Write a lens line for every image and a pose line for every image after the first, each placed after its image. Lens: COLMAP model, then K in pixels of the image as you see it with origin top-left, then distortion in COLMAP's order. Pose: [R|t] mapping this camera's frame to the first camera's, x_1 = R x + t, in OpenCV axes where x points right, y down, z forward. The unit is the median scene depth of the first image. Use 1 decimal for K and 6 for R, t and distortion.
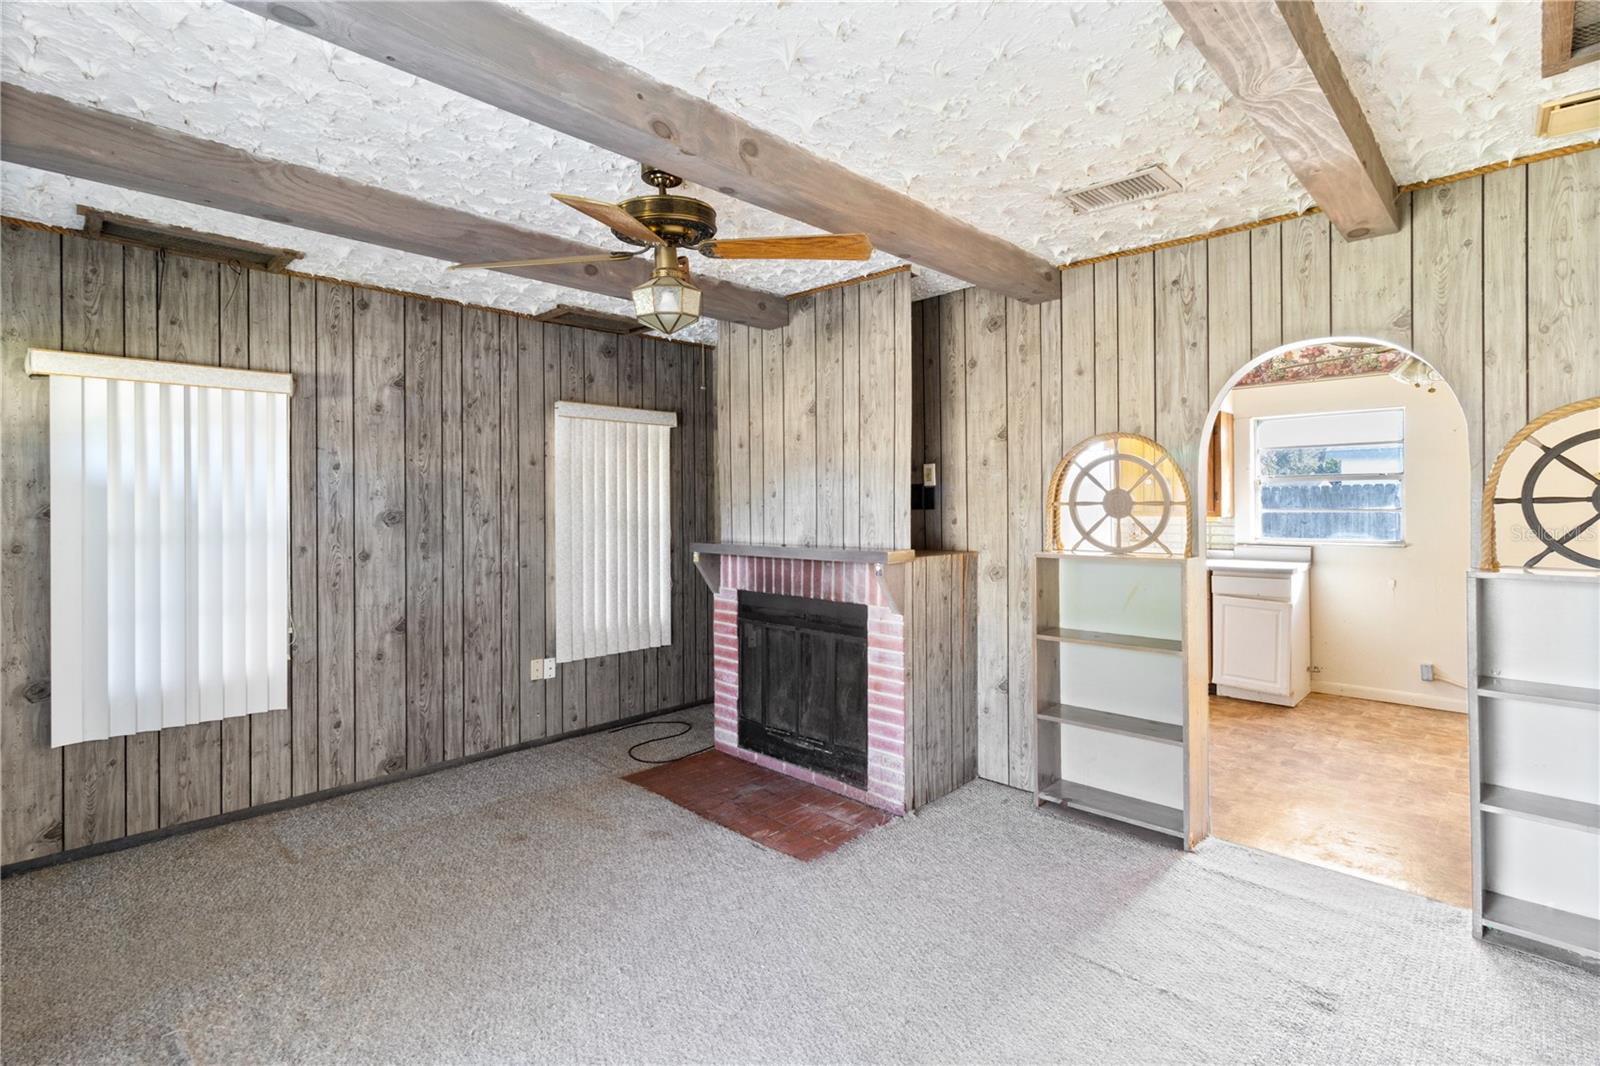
lens RADIAL K [[752.5, 0, 804.6], [0, 752.5, 499.5], [0, 0, 1]] dist [0.001594, -0.000012]
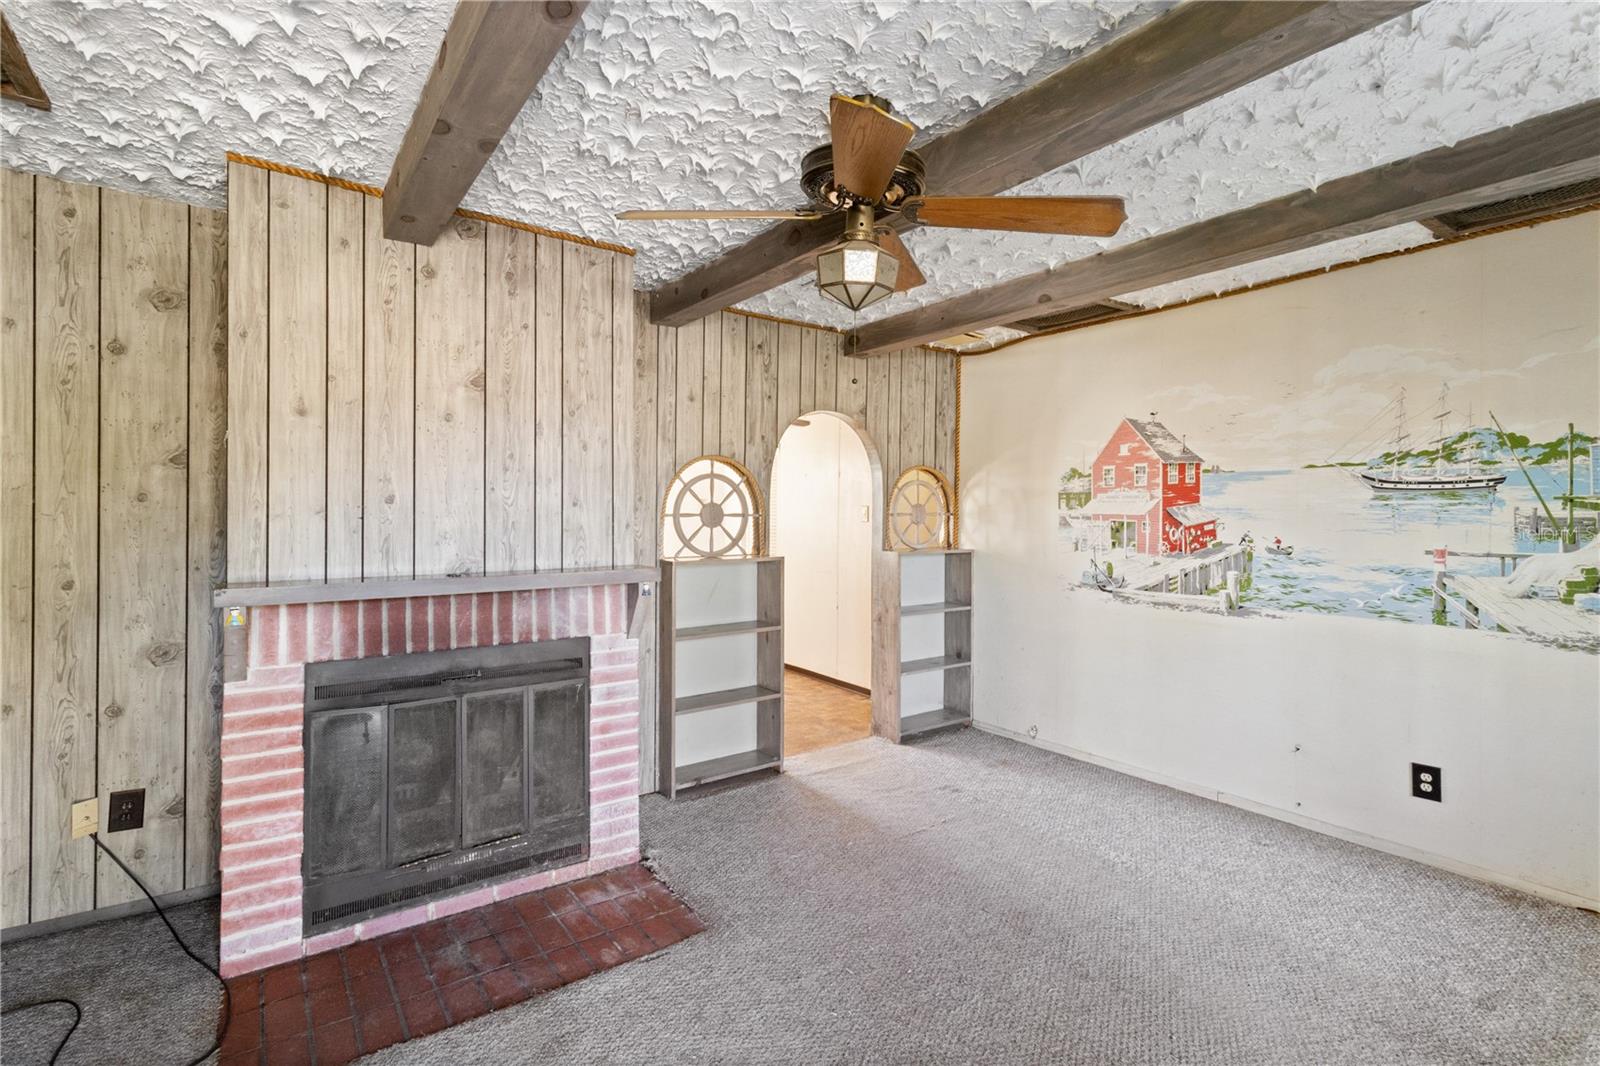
lens RADIAL K [[748.2, 0, 802.9], [0, 748.2, 511.6], [0, 0, 1]] dist [0.001440, 0.000047]
pose [[0.172011, 0.008749, 0.985056, -0.662604], [-0.005548, 0.999953, -0.007912, 0.007553], [-0.985079, -0.004105, 0.172052, 0.599215]]
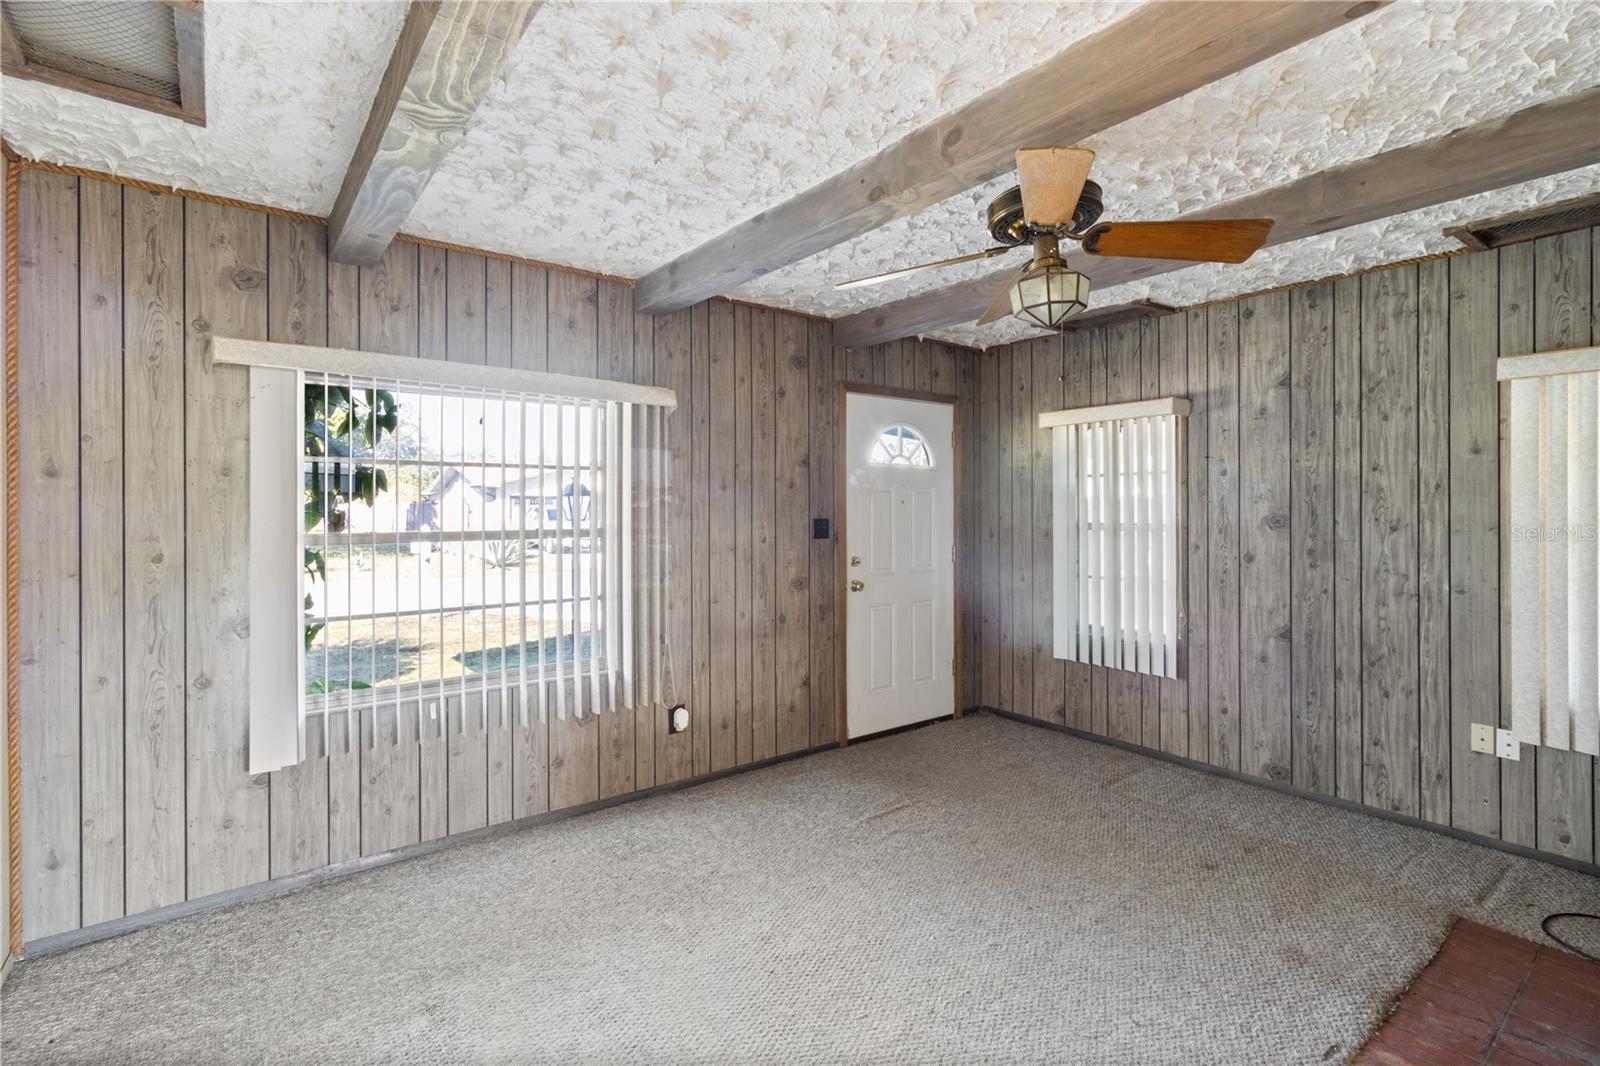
lens RADIAL K [[748.2, 0, 802.9], [0, 748.2, 511.6], [0, 0, 1]] dist [0.001440, 0.000047]
pose [[-0.141263, 0.008554, -0.989935, 0.517441], [0.005985, 0.999952, 0.007787, 0.000288], [0.989954, -0.004825, -0.141307, 0.542148]]
